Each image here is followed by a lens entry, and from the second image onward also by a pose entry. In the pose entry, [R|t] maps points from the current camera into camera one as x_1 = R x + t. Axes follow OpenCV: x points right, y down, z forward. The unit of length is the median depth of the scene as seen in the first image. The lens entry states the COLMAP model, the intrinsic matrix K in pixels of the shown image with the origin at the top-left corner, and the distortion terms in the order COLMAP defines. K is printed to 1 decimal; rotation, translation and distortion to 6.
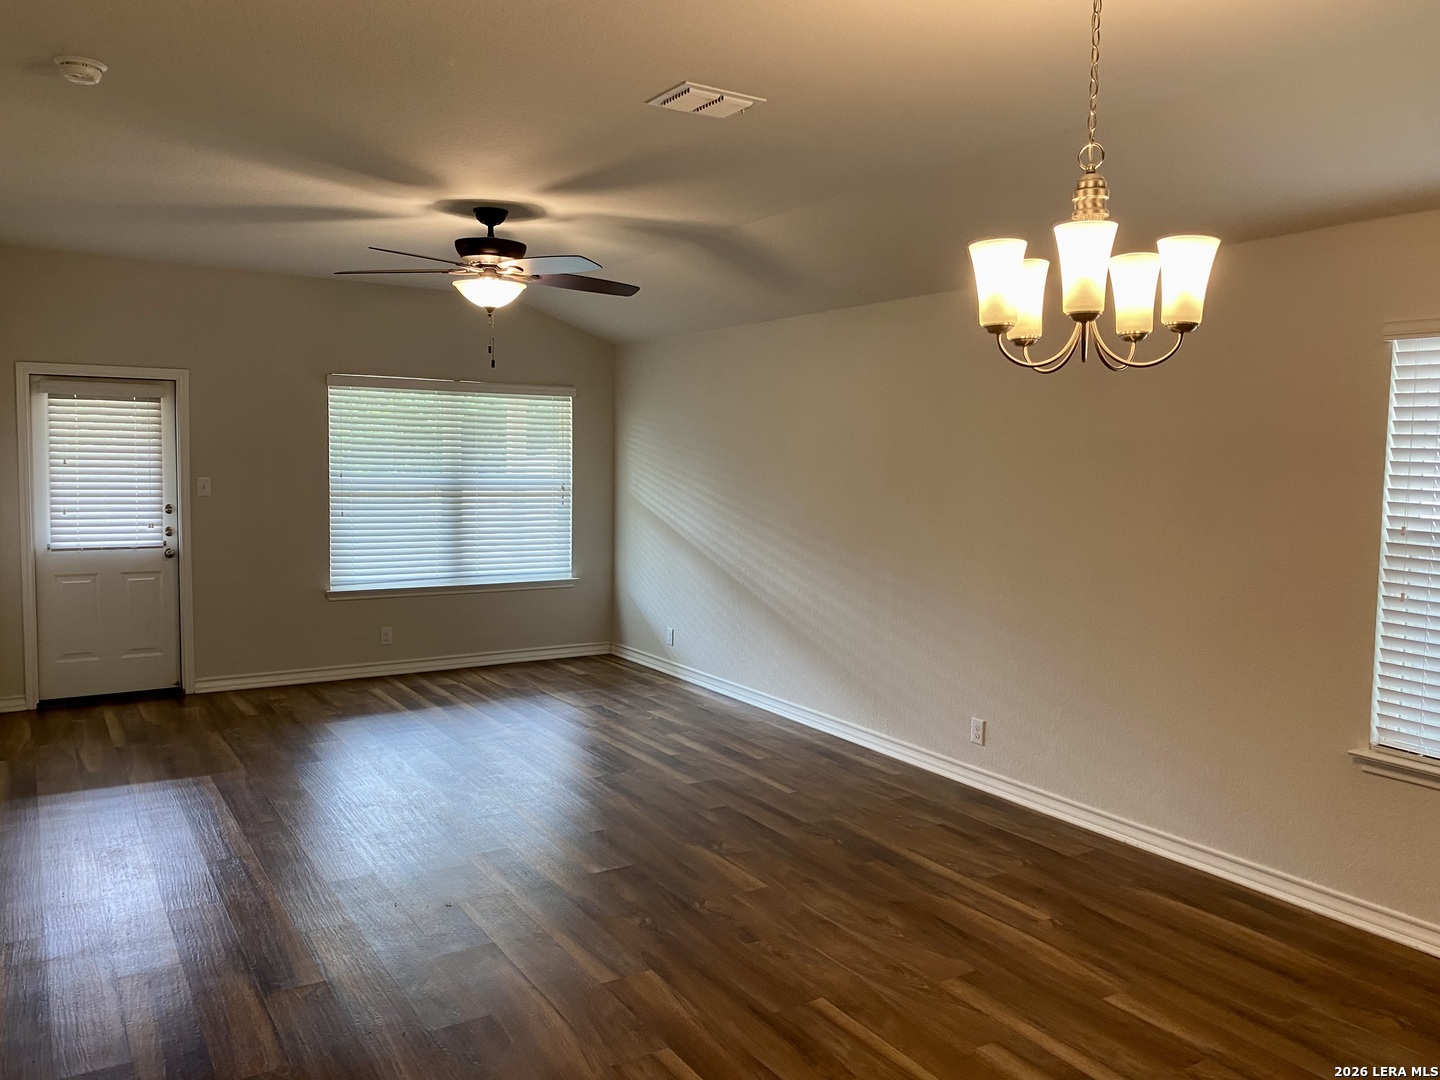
lens RADIAL K [[1102.4, 0, 723.6], [0, 1102.4, 548.2], [0, 0, 1]] dist [0.073526, -0.083678]
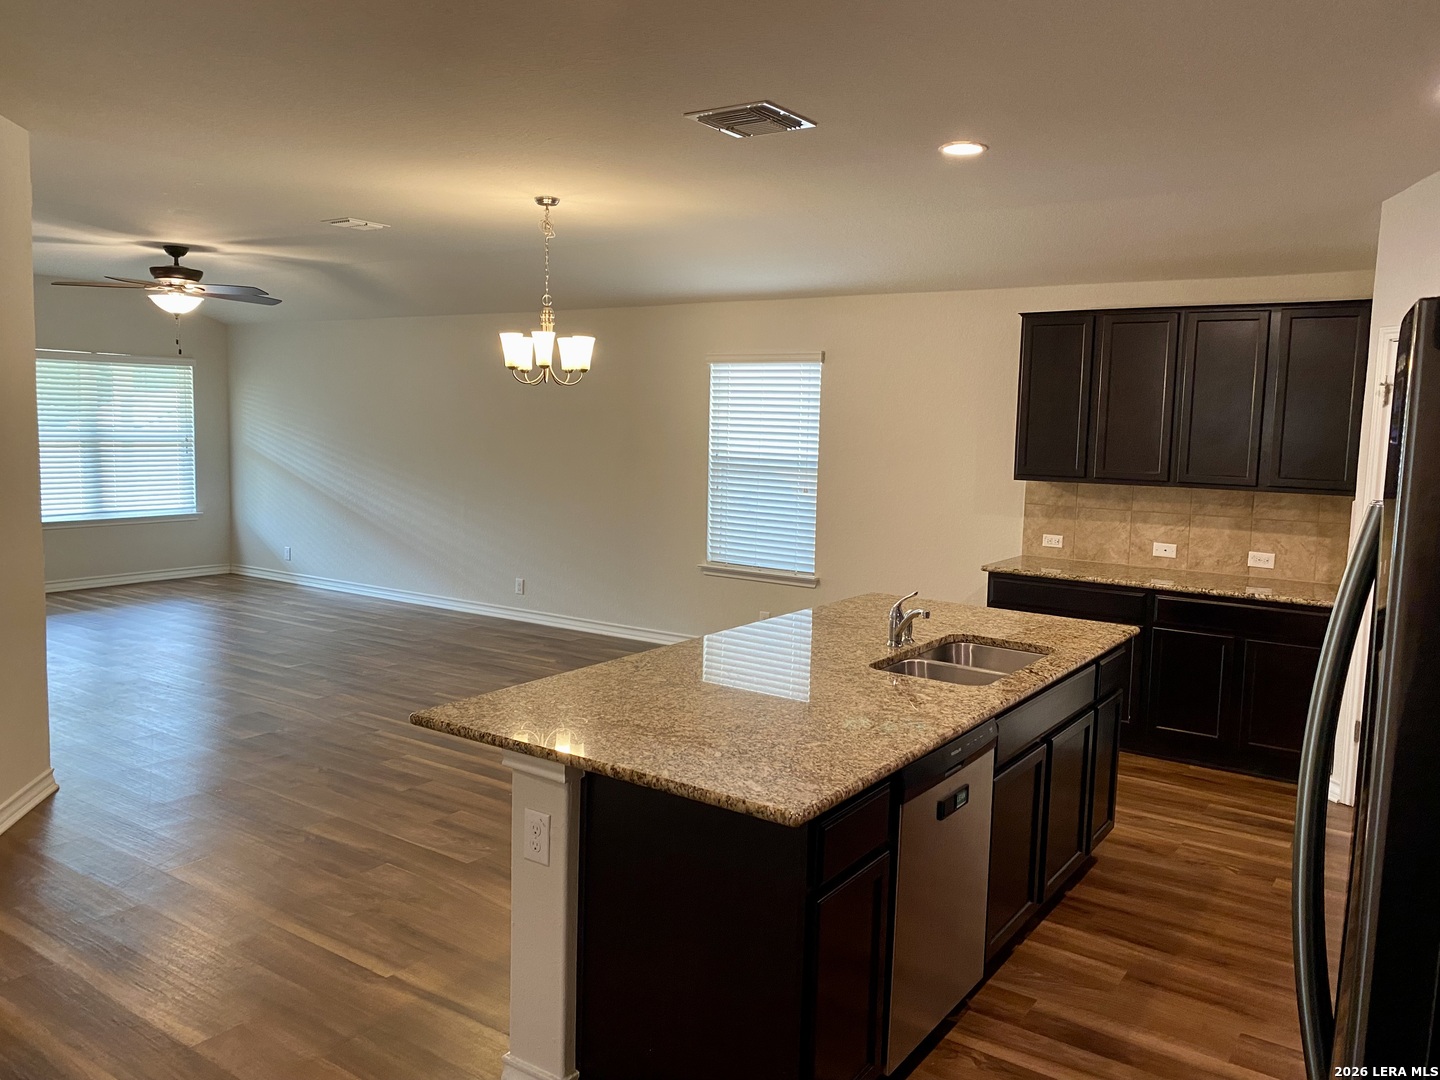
lens RADIAL K [[1077.6, 0, 718.6], [0, 1077.6, 518.0], [0, 0, 1]] dist [0.073558, -0.130119]
pose [[0.921507, -0.031507, 0.387081, -0.116924], [0.026559, 0.999483, 0.018127, 0.044578], [-0.387452, -0.006424, 0.921868, -0.596398]]
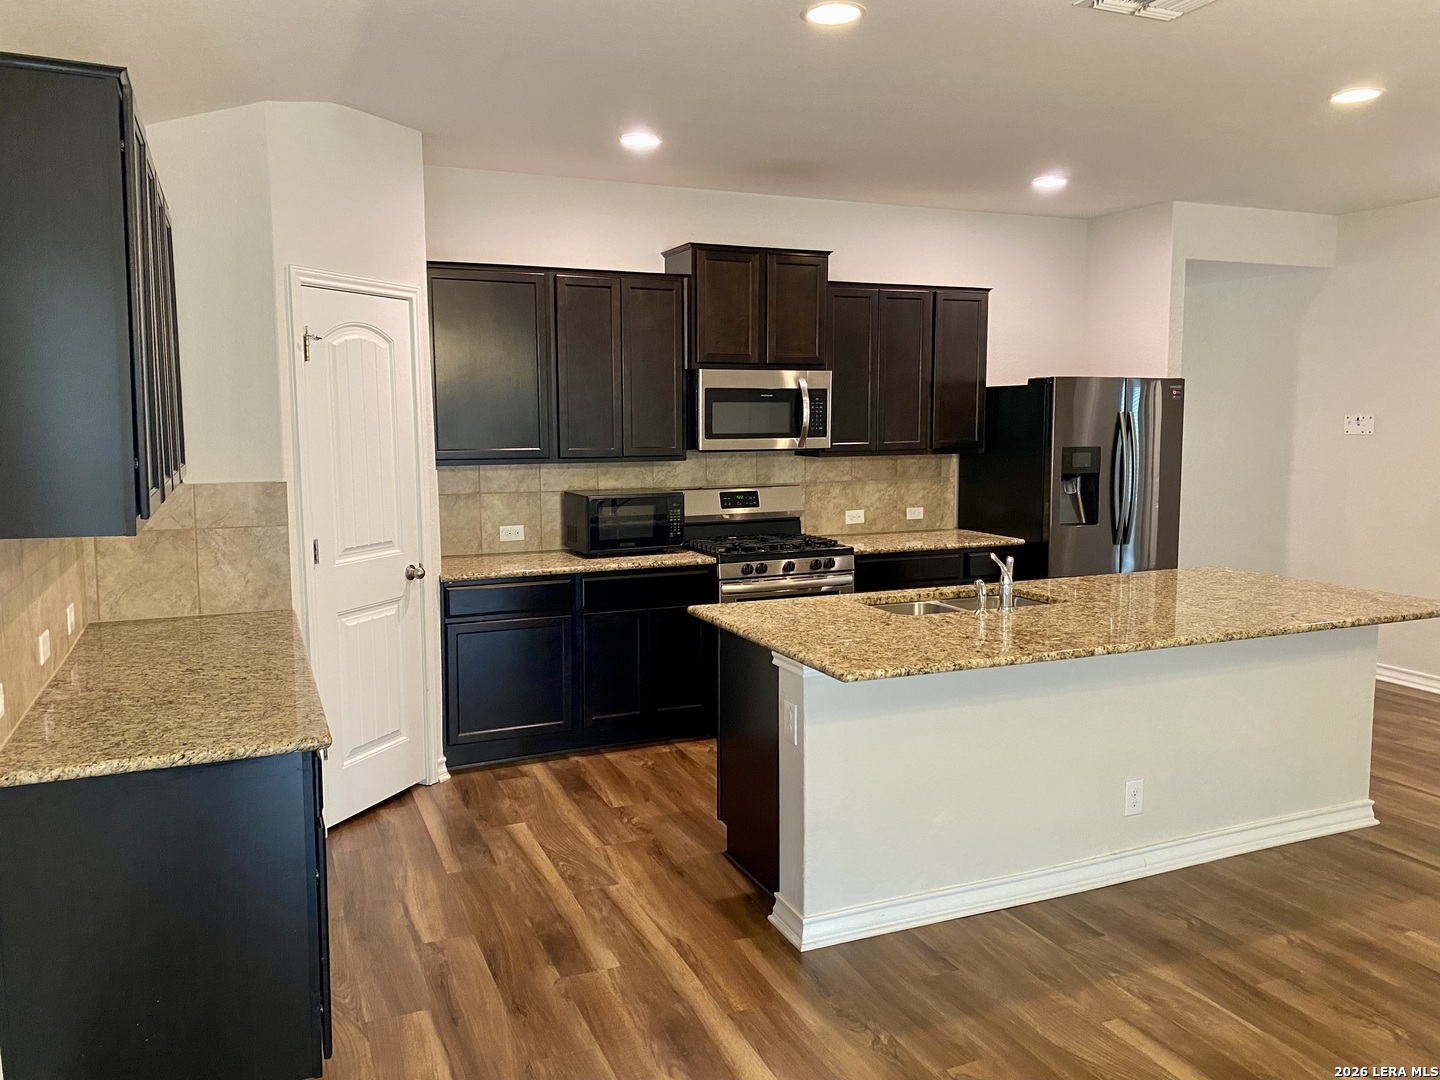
lens RADIAL K [[1102.4, 0, 723.6], [0, 1102.4, 548.2], [0, 0, 1]] dist [0.073526, -0.083678]
pose [[-0.988731, -0.040644, 0.144080, 0.288777], [-0.007911, 0.975281, 0.220828, -0.050975], [-0.149494, 0.217200, -0.964612, 0.589990]]
